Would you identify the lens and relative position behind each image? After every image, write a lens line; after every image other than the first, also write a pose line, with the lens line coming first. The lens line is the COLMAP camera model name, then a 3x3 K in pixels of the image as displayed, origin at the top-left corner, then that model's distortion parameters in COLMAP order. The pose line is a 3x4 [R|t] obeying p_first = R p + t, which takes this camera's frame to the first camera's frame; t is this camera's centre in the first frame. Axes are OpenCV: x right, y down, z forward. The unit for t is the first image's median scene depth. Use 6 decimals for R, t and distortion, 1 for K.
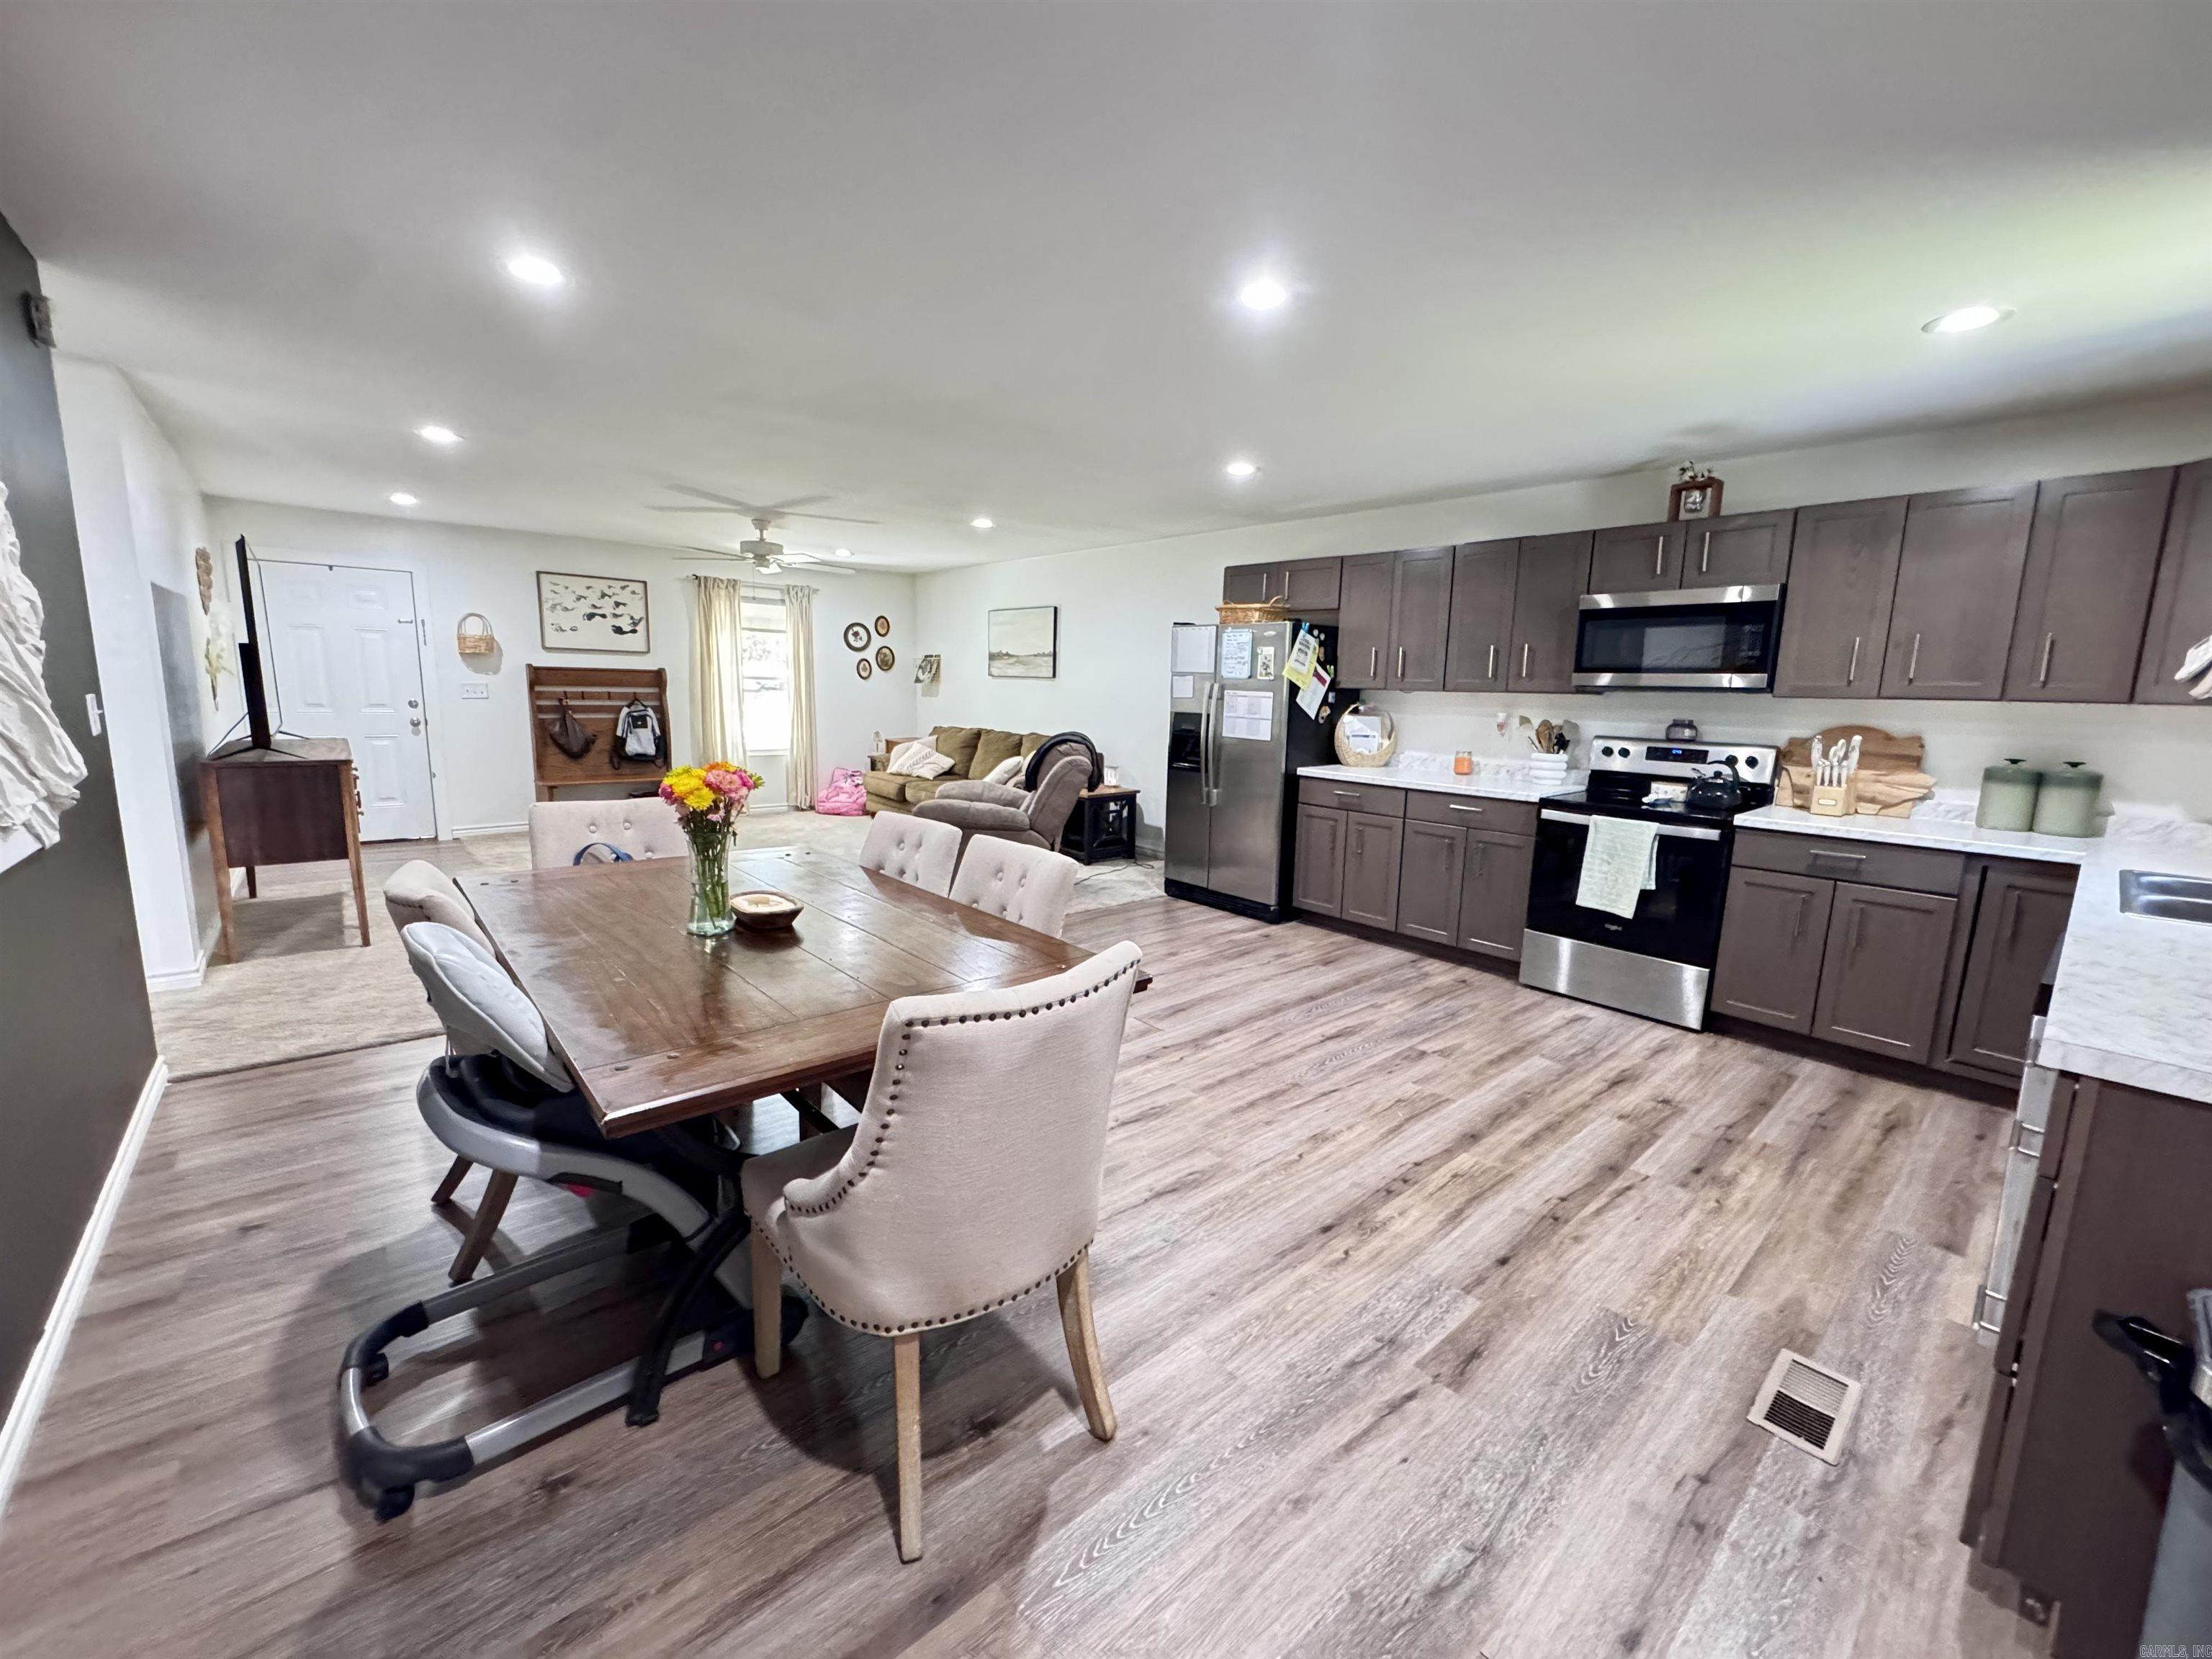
lens RADIAL K [[890.1, 0, 1106.0], [0, 890.1, 829.5], [0, 0, 1]] dist [-0.003181, 0.000232]
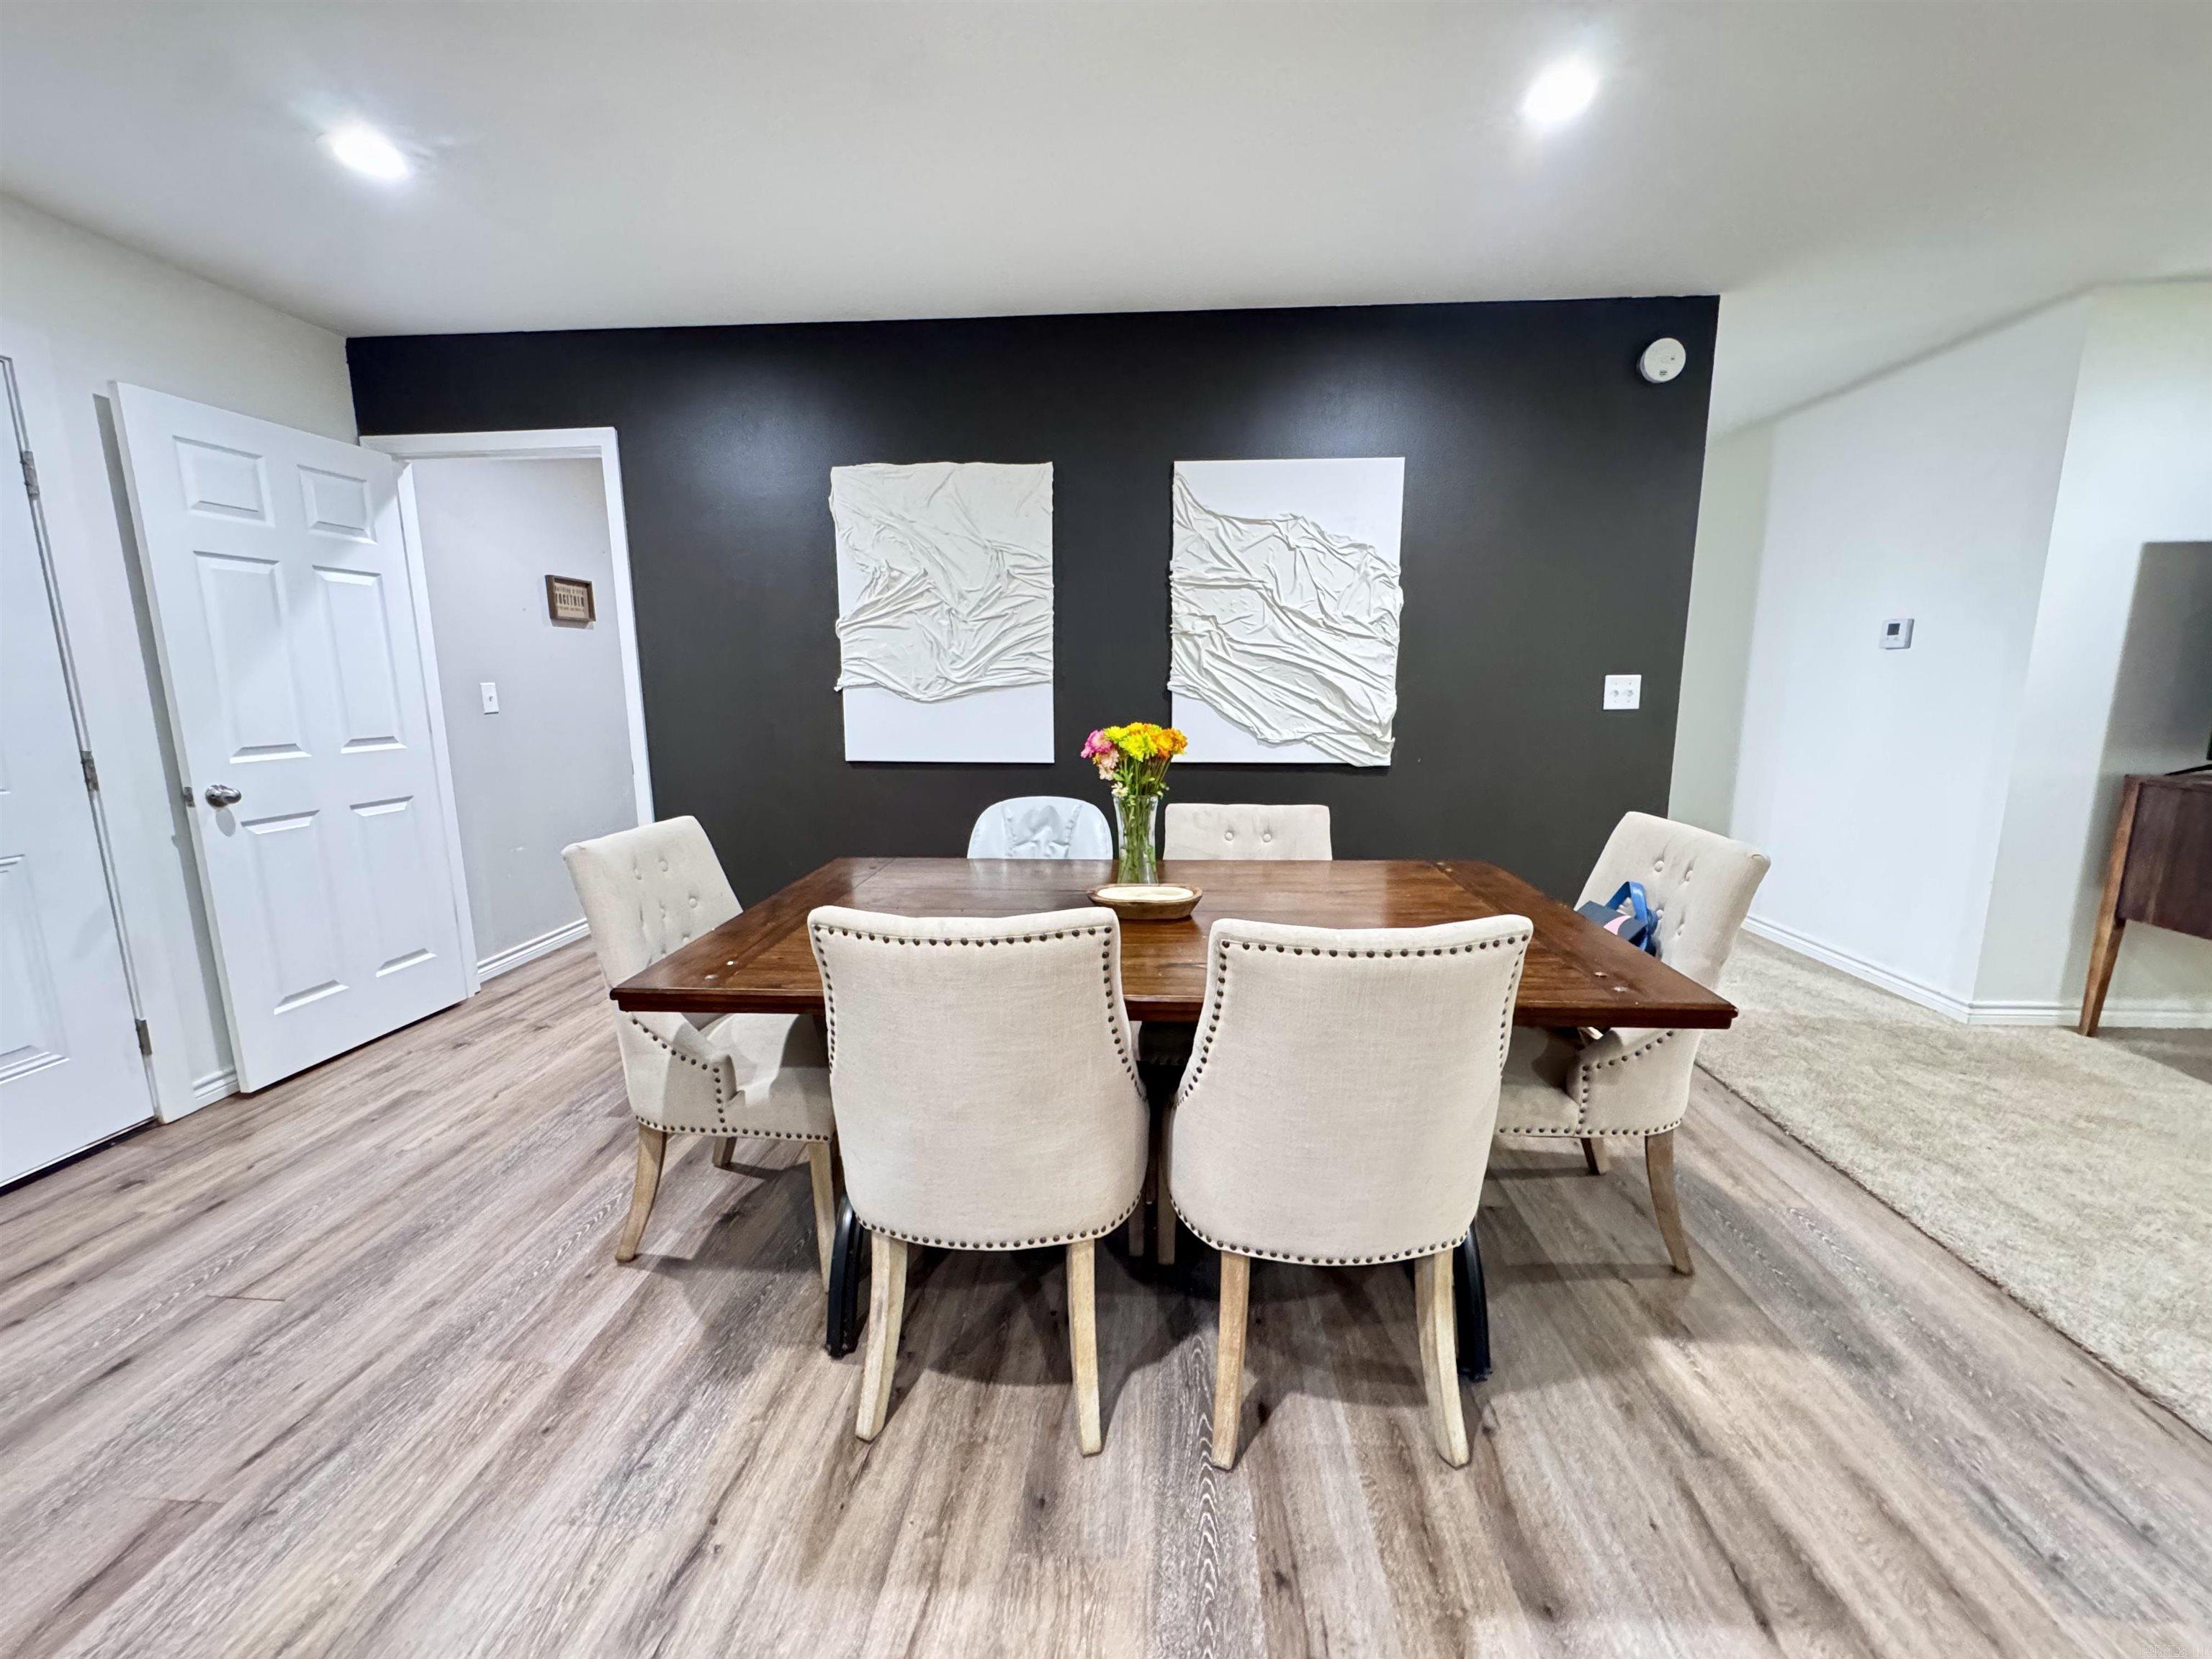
lens RADIAL K [[890.1, 0, 1106.0], [0, 890.1, 829.5], [0, 0, 1]] dist [-0.003181, 0.000232]
pose [[-0.707505, 0.095573, -0.700216, 0.152091], [-0.127362, 0.957347, 0.259357, -0.124652], [0.695137, 0.272677, -0.665155, 0.978621]]
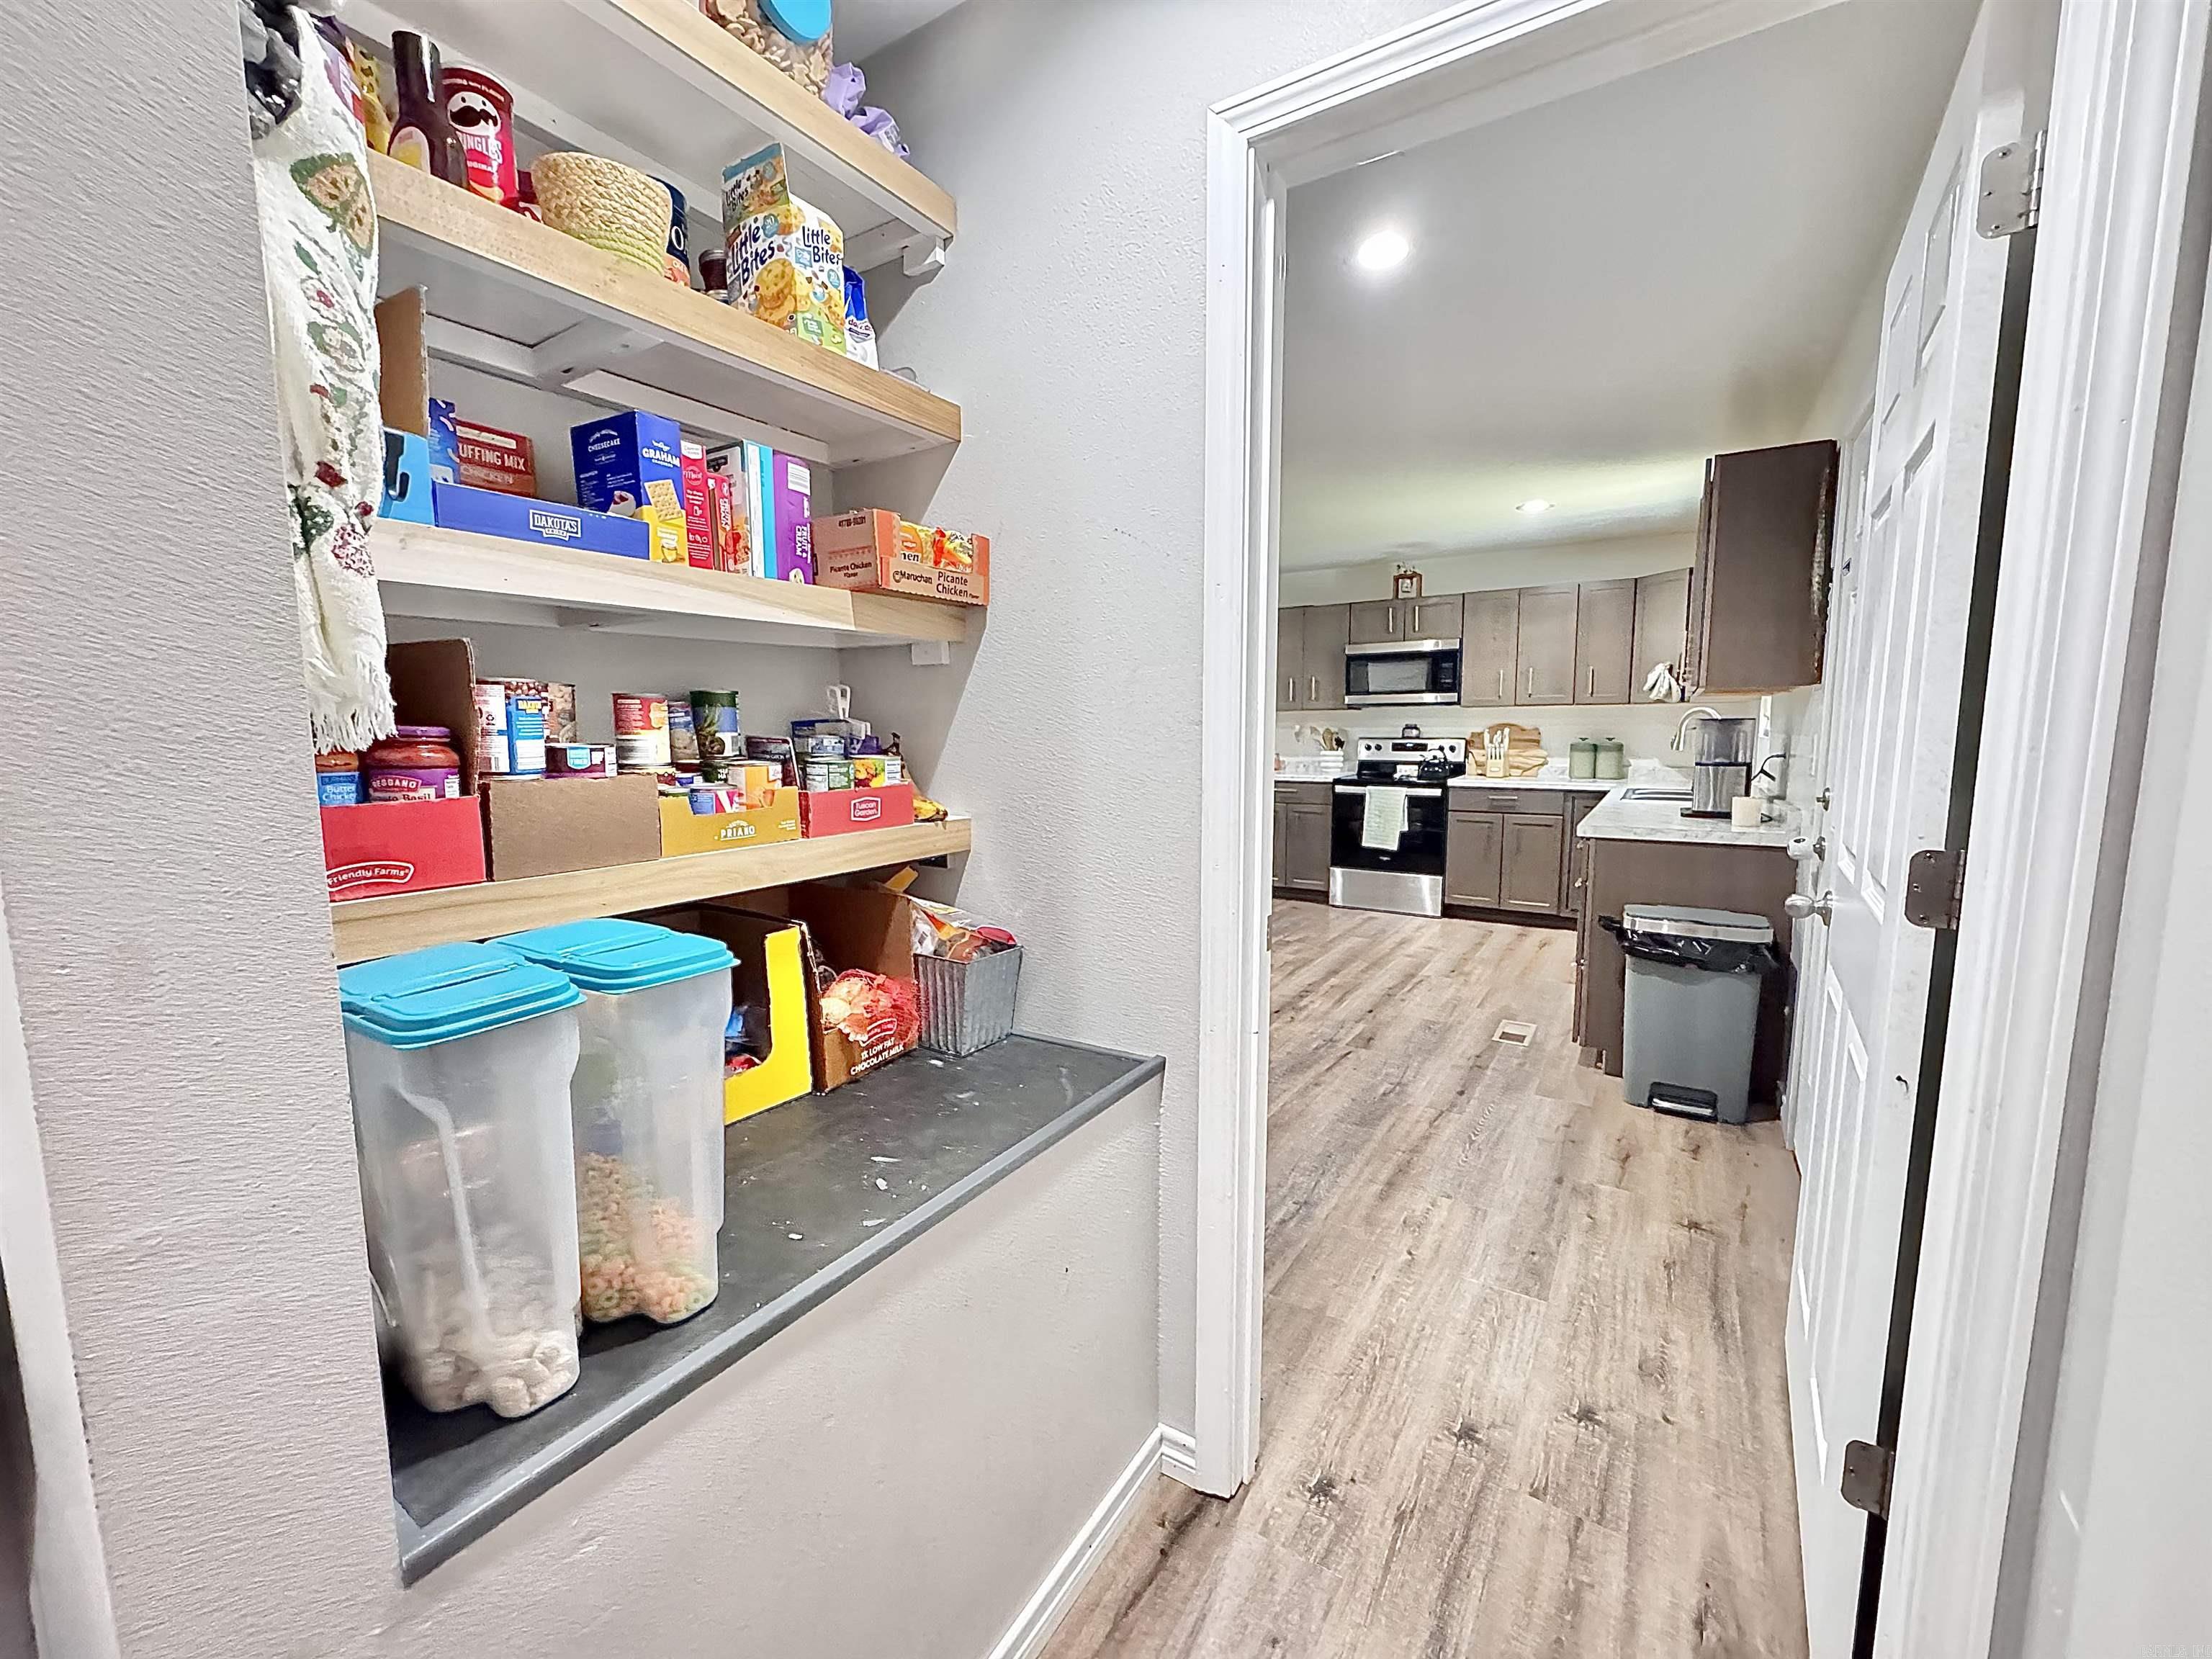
lens RADIAL K [[890.1, 0, 1106.0], [0, 890.1, 829.5], [0, 0, 1]] dist [-0.003181, 0.000232]
pose [[0.960771, -0.063966, 0.269866, -0.344608], [0.074974, 0.996714, -0.030671, 0.079025], [-0.267017, 0.049701, 0.962409, -0.402703]]
